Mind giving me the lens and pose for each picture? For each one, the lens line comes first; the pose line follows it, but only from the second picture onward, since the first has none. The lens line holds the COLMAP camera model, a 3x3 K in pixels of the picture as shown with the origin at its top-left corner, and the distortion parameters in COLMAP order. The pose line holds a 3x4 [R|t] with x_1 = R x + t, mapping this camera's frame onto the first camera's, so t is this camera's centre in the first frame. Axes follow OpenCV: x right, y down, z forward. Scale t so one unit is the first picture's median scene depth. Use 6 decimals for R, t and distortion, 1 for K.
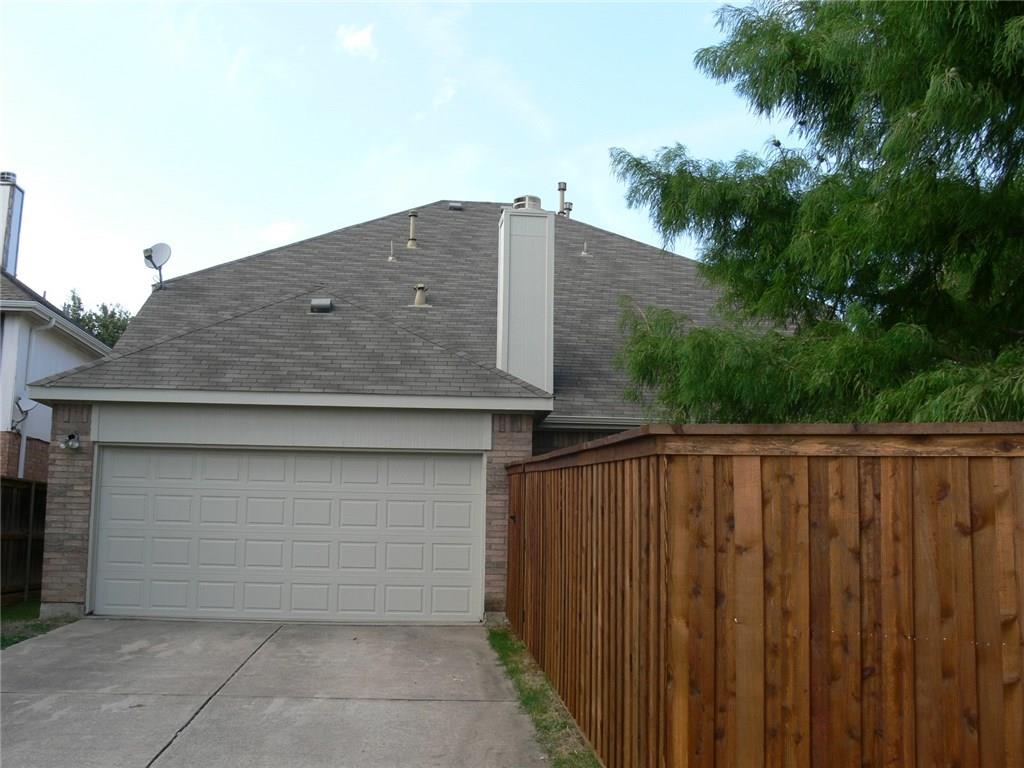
lens RADIAL K [[1055.1, 0, 495.7], [0, 1055.1, 383.3], [0, 0, 1]] dist [-0.186042, 0.229440]
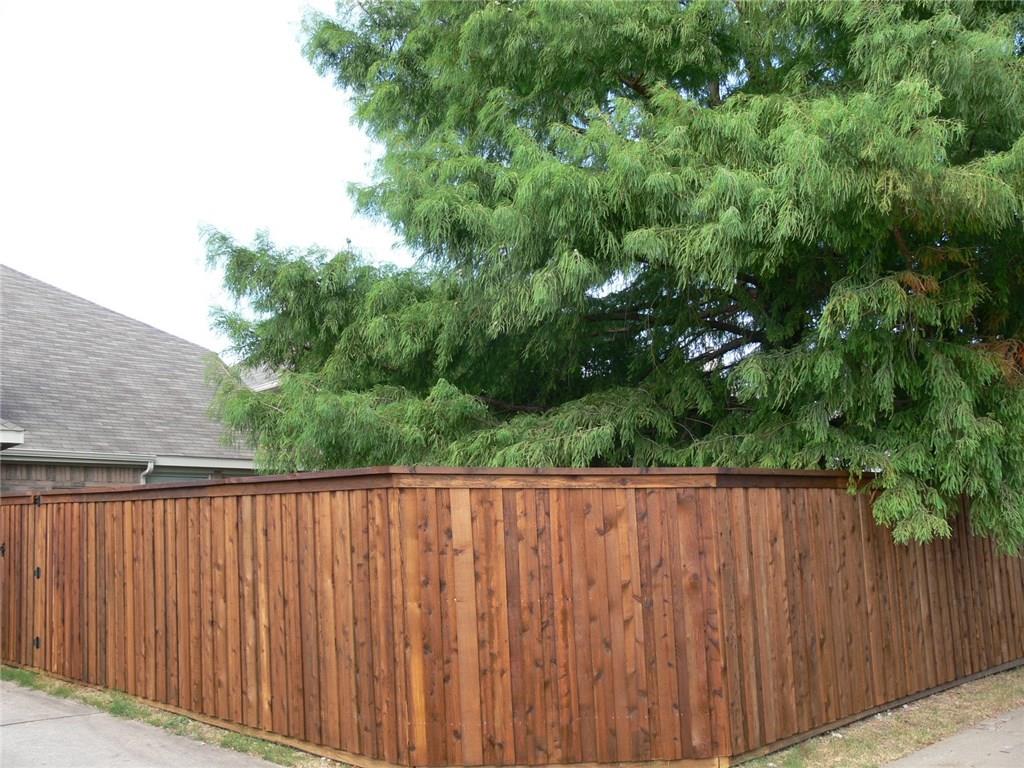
lens RADIAL K [[1055.1, 0, 495.7], [0, 1055.1, 383.3], [0, 0, 1]] dist [-0.186042, 0.229440]
pose [[0.766393, 0.055898, 0.639936, -0.720081], [-0.035935, 0.998377, -0.044172, -0.015743], [-0.641366, 0.010857, 0.767158, -0.189044]]
